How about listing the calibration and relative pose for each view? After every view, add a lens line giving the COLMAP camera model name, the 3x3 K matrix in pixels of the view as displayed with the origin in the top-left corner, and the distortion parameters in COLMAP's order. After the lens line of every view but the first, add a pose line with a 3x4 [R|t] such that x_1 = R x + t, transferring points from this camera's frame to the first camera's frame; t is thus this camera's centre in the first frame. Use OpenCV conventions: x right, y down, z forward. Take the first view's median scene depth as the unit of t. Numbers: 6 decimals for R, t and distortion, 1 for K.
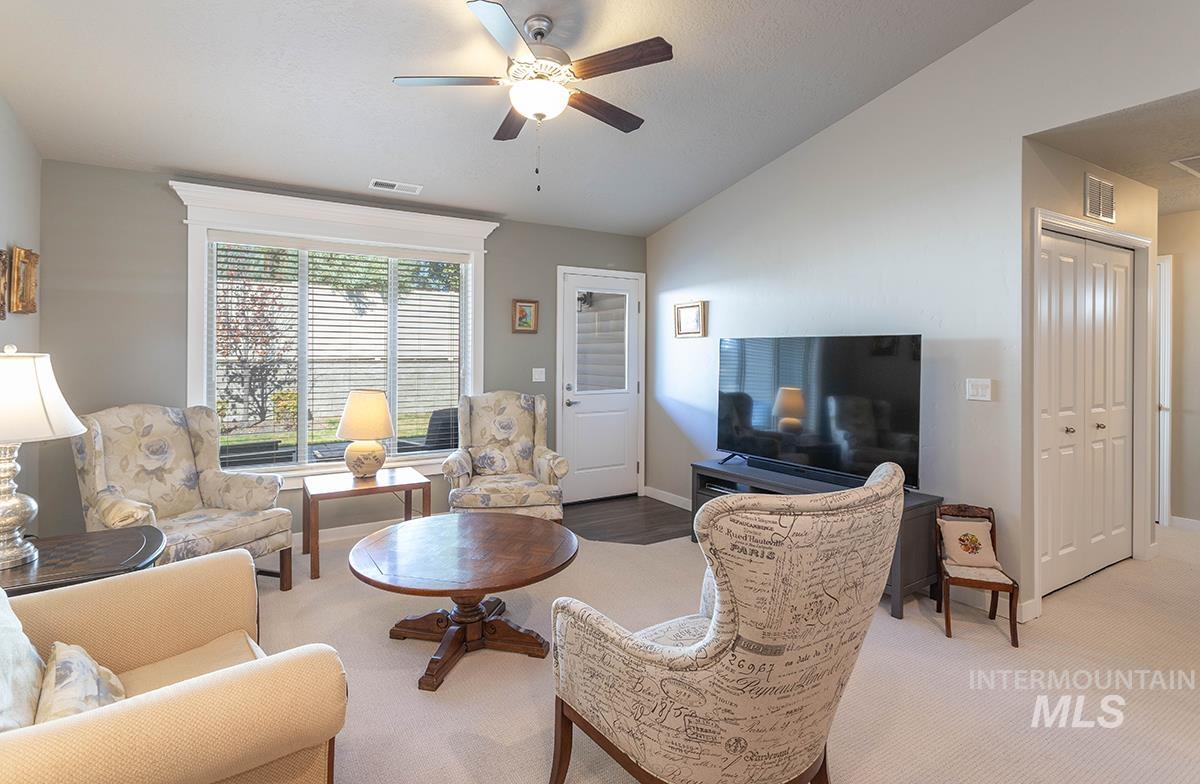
lens RADIAL K [[597.8, 0, 601.4], [0, 597.8, 358.3], [0, 0, 1]] dist [0.000462, 0.000043]
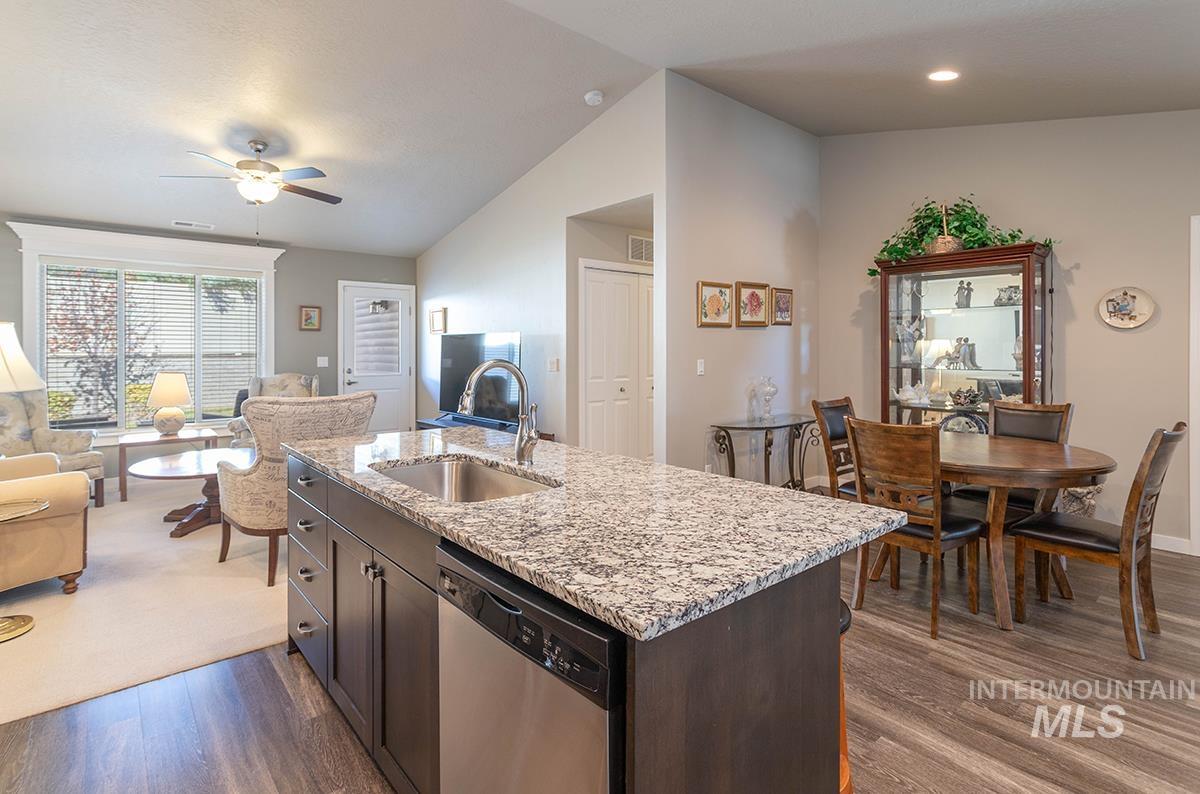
lens RADIAL K [[595.8, 0, 600.7], [0, 595.8, 357.4], [0, 0, 1]] dist [0.003183, 0.000662]
pose [[0.989503, -0.006912, 0.144350, 0.361121], [0.006043, 0.999961, 0.006453, 0.014803], [-0.144389, -0.005513, 0.989506, -0.470574]]
